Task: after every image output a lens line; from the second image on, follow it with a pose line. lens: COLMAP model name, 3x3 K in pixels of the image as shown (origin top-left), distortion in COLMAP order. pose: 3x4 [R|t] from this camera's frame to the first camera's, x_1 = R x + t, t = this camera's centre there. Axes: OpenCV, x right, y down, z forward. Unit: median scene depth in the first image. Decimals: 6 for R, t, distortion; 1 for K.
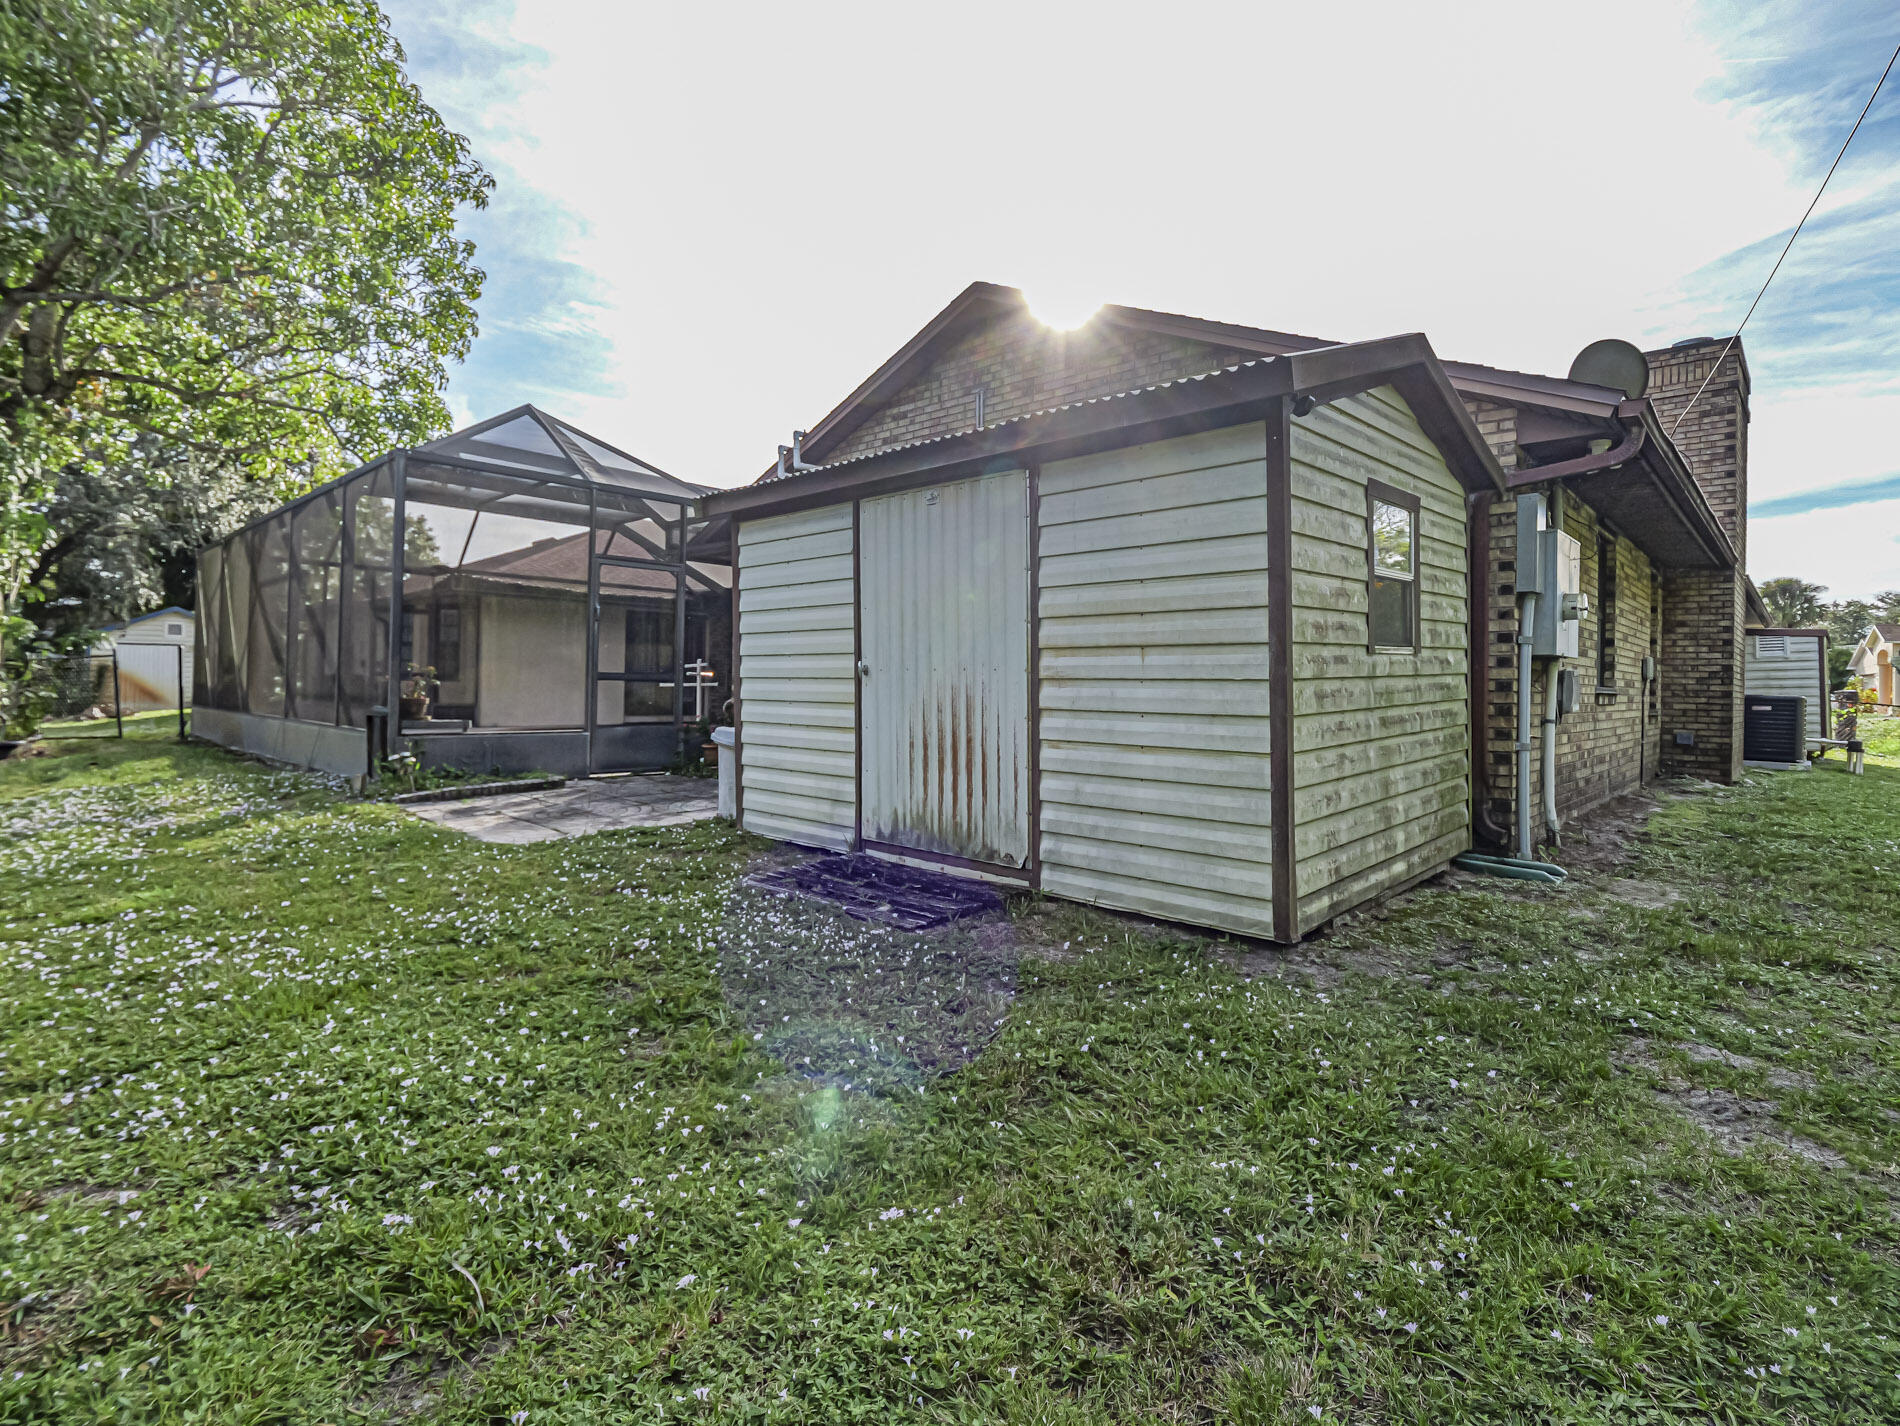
lens RADIAL K [[927.3, 0, 946.3], [0, 927.3, 699.9], [0, 0, 1]] dist [-0.007491, -0.002006]
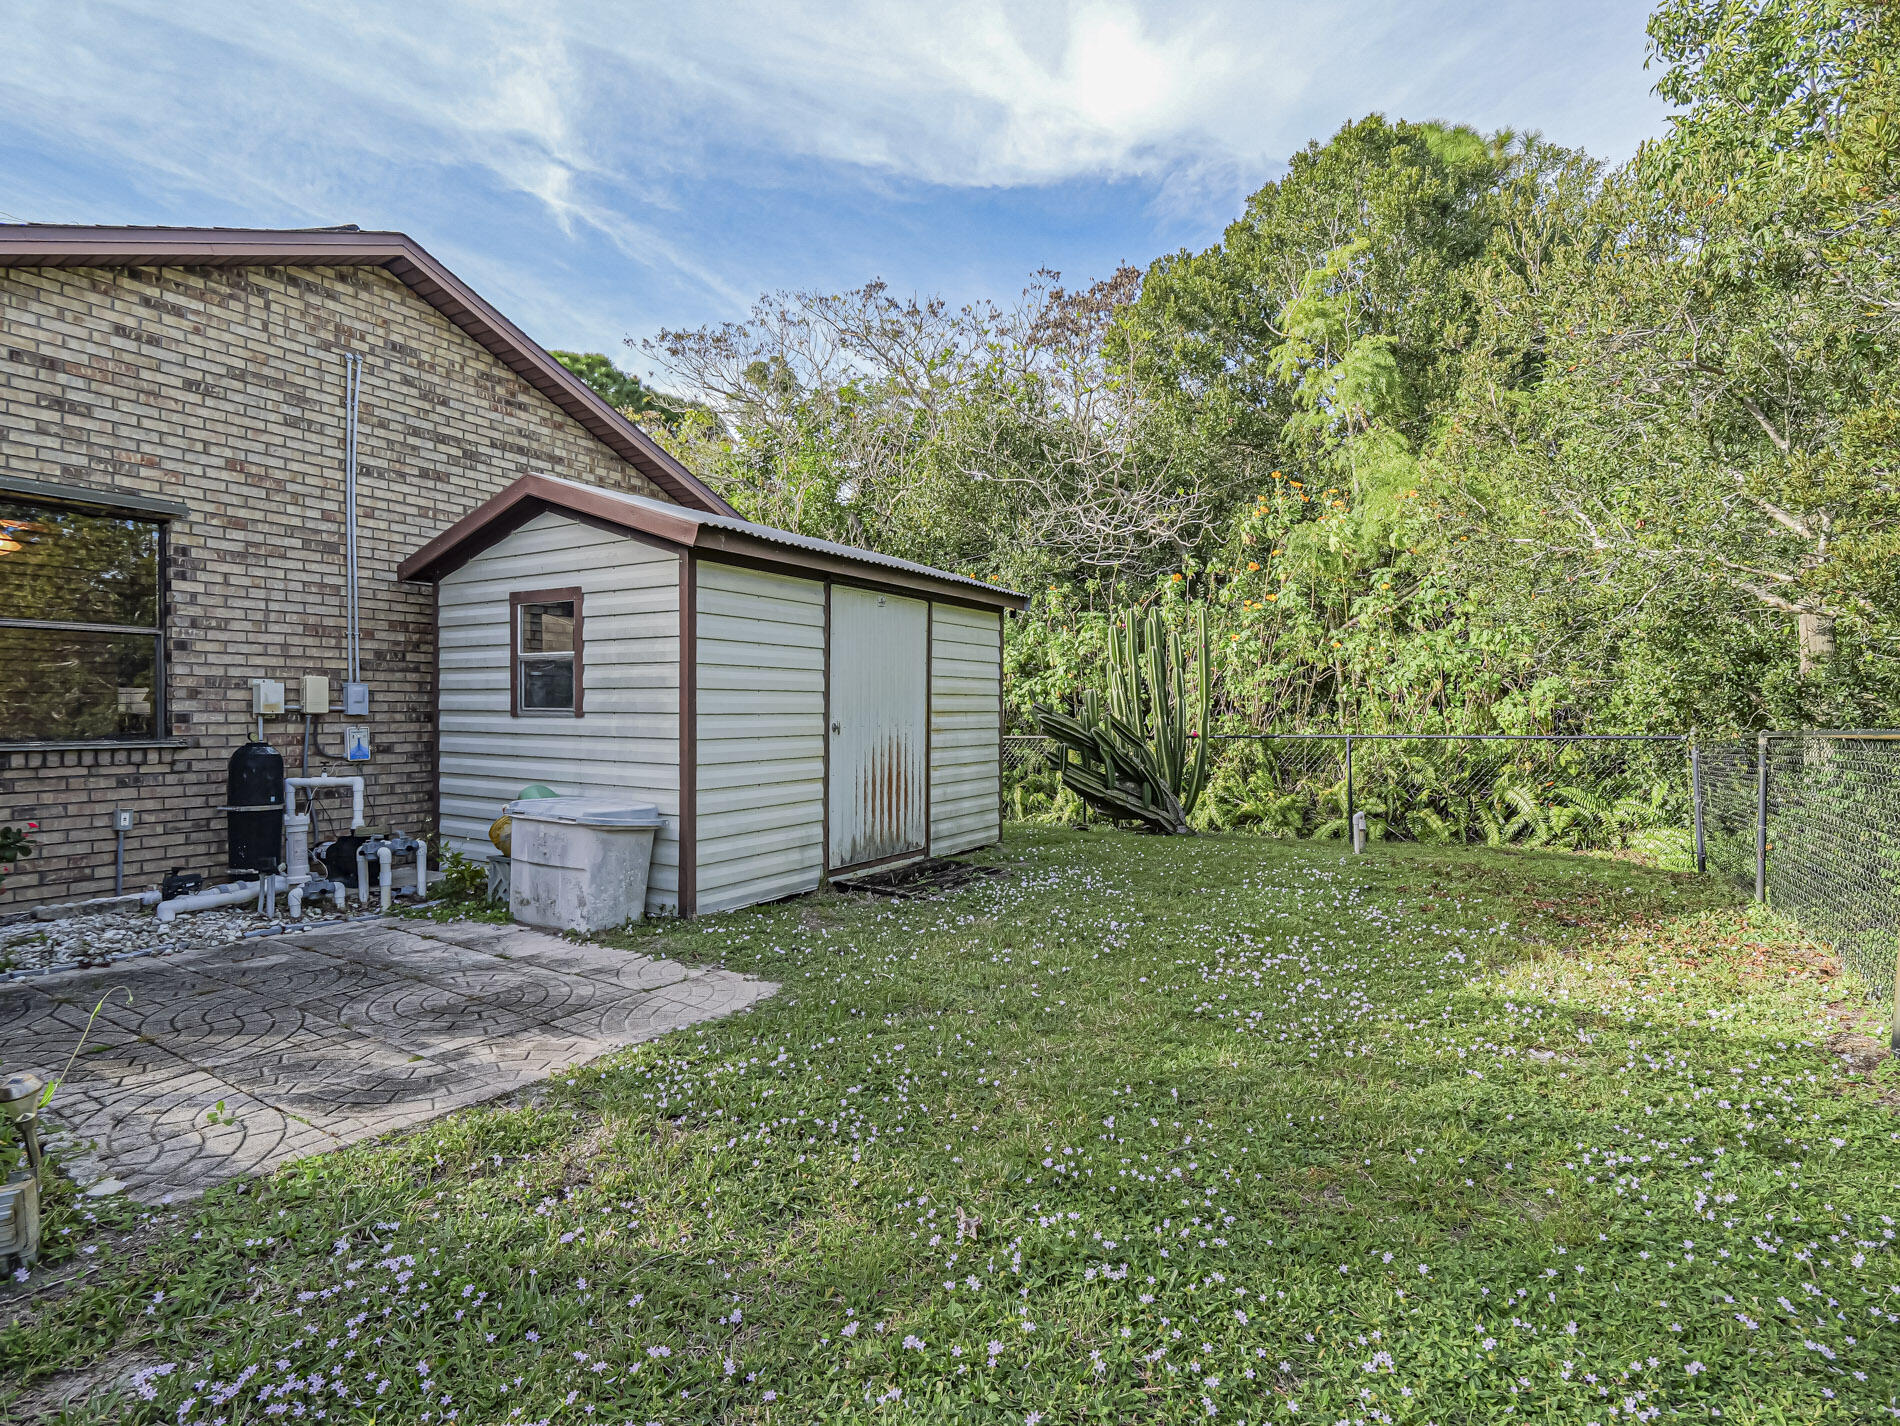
lens RADIAL K [[927.3, 0, 951.3], [0, 927.3, 708.0], [0, 0, 1]] dist [-0.007491, -0.002006]
pose [[-0.196173, -0.009790, 0.980520, -1.311447], [0.023126, 0.999626, 0.014608, -0.073090], [-0.980296, 0.025541, -0.195874, 1.098386]]
